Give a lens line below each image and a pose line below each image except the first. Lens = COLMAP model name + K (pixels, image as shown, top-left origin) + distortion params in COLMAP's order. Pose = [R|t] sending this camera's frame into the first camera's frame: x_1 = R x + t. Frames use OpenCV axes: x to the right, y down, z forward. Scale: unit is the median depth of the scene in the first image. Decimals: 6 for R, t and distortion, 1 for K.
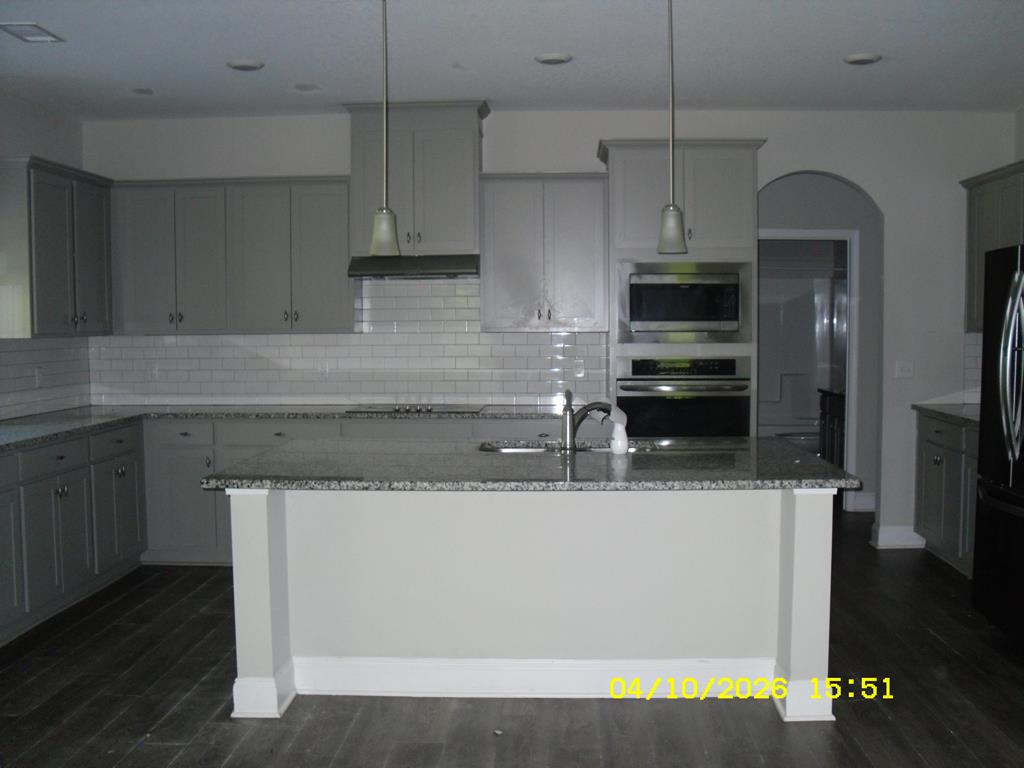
lens RADIAL K [[1095.2, 0, 514.5], [0, 1095.2, 385.1], [0, 0, 1]] dist [-0.098166, 0.000000]
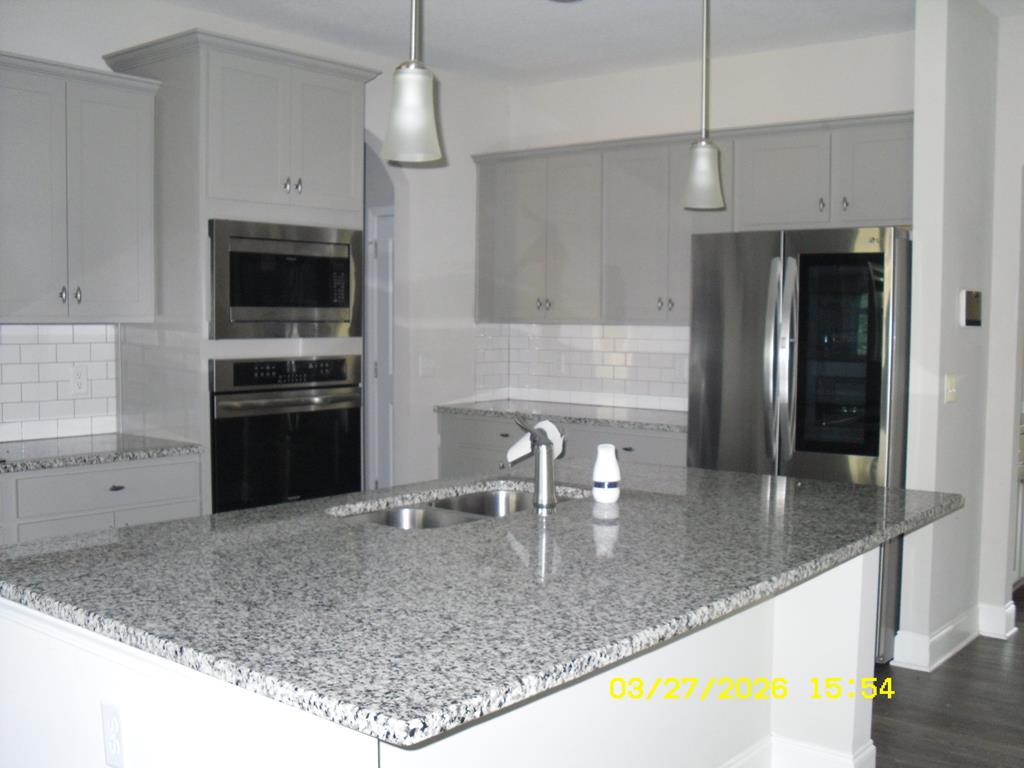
lens RADIAL K [[1095.2, 0, 511.6], [0, 1095.2, 385.9], [0, 0, 1]] dist [-0.098166, 0.000000]
pose [[0.610788, -0.044155, 0.790562, -0.323264], [0.042910, 0.998823, 0.022635, -0.017115], [-0.790630, 0.020098, 0.611964, 0.451172]]
